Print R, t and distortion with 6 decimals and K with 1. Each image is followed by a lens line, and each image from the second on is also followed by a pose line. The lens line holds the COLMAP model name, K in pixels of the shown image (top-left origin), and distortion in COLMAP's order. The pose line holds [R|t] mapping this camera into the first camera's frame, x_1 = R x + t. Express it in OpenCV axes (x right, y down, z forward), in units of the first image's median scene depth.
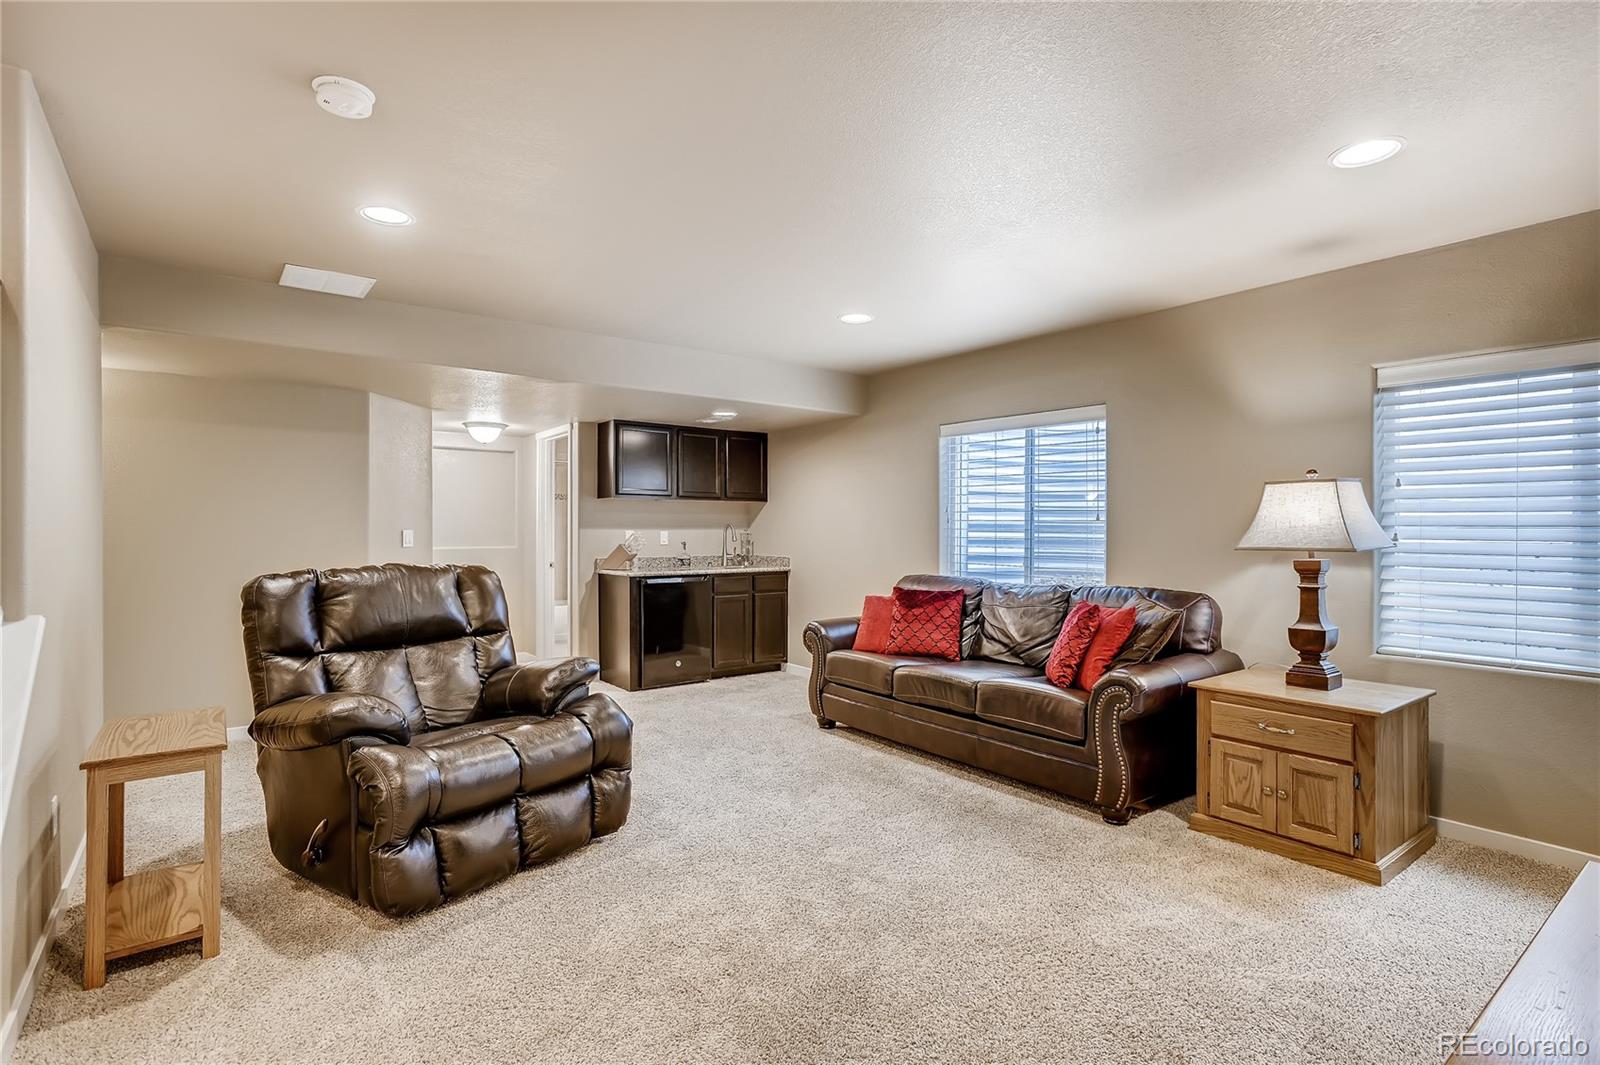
lens RADIAL K [[775.5, 0, 805.9], [0, 775.5, 526.6], [0, 0, 1]] dist [0.012964, -0.000031]
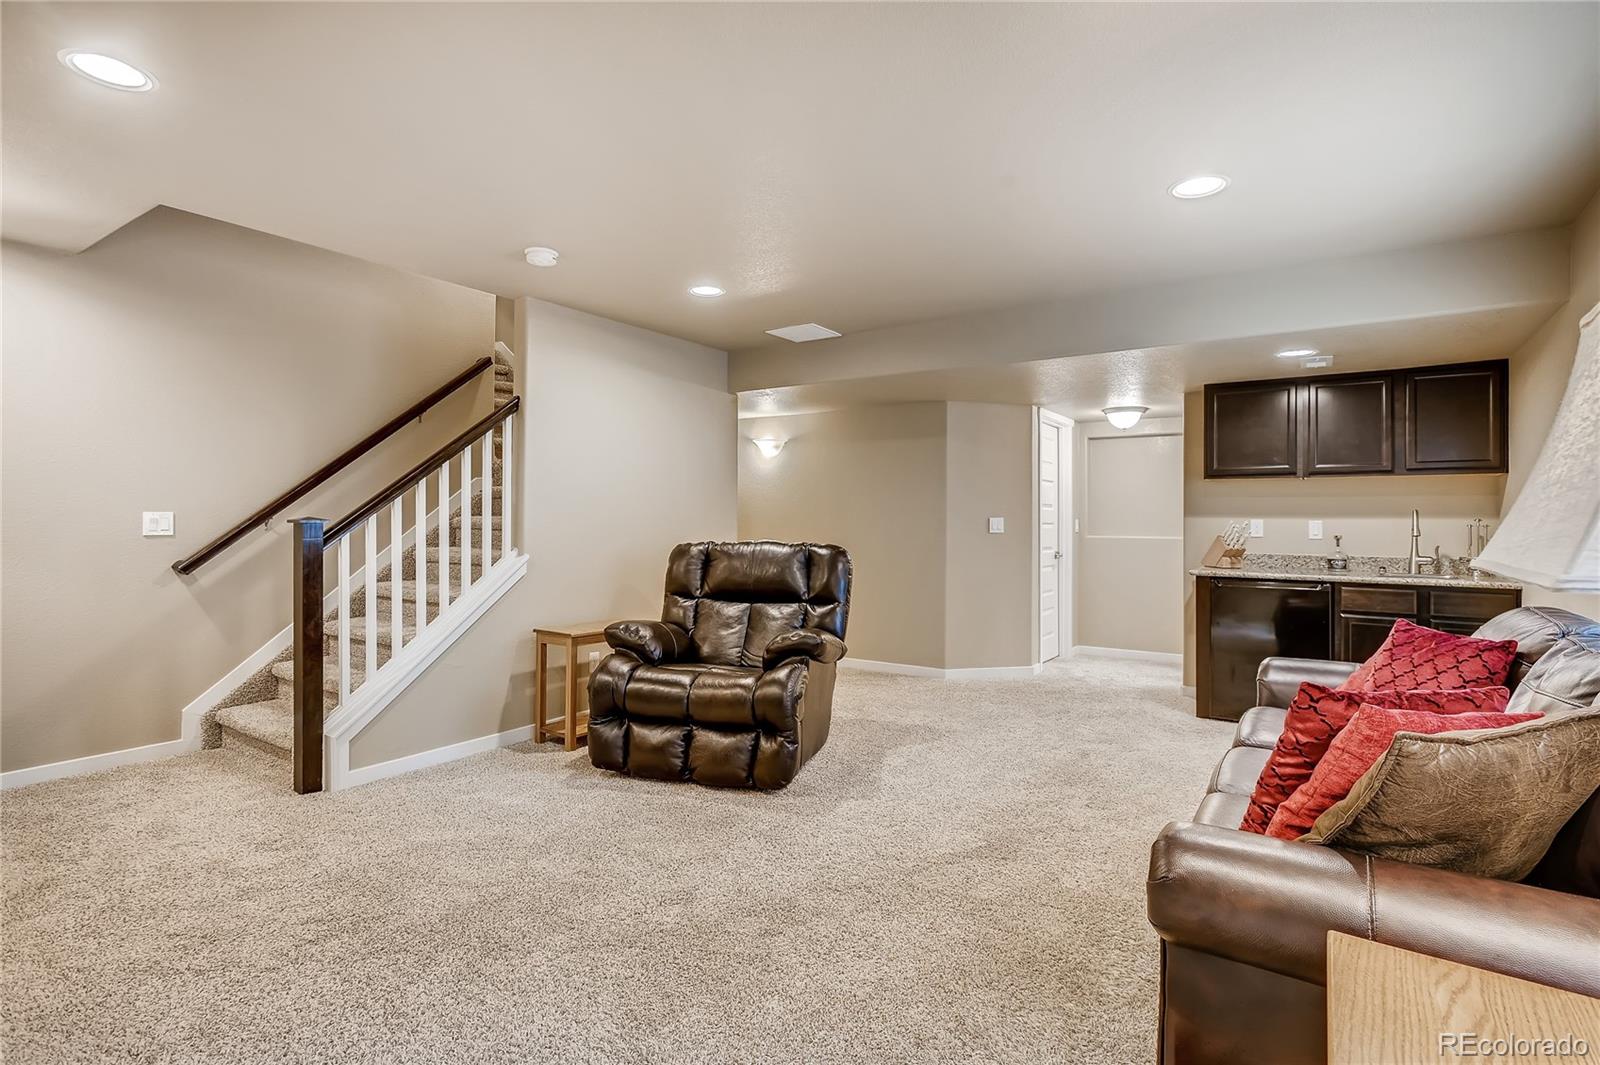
lens RADIAL K [[775.5, 0, 805.9], [0, 775.5, 526.6], [0, 0, 1]] dist [0.012964, -0.000031]
pose [[0.313078, 0.008181, -0.949692, 0.402138], [-0.002241, 0.999966, 0.007876, 0.007807], [0.949725, -0.000337, 0.313086, 0.352723]]
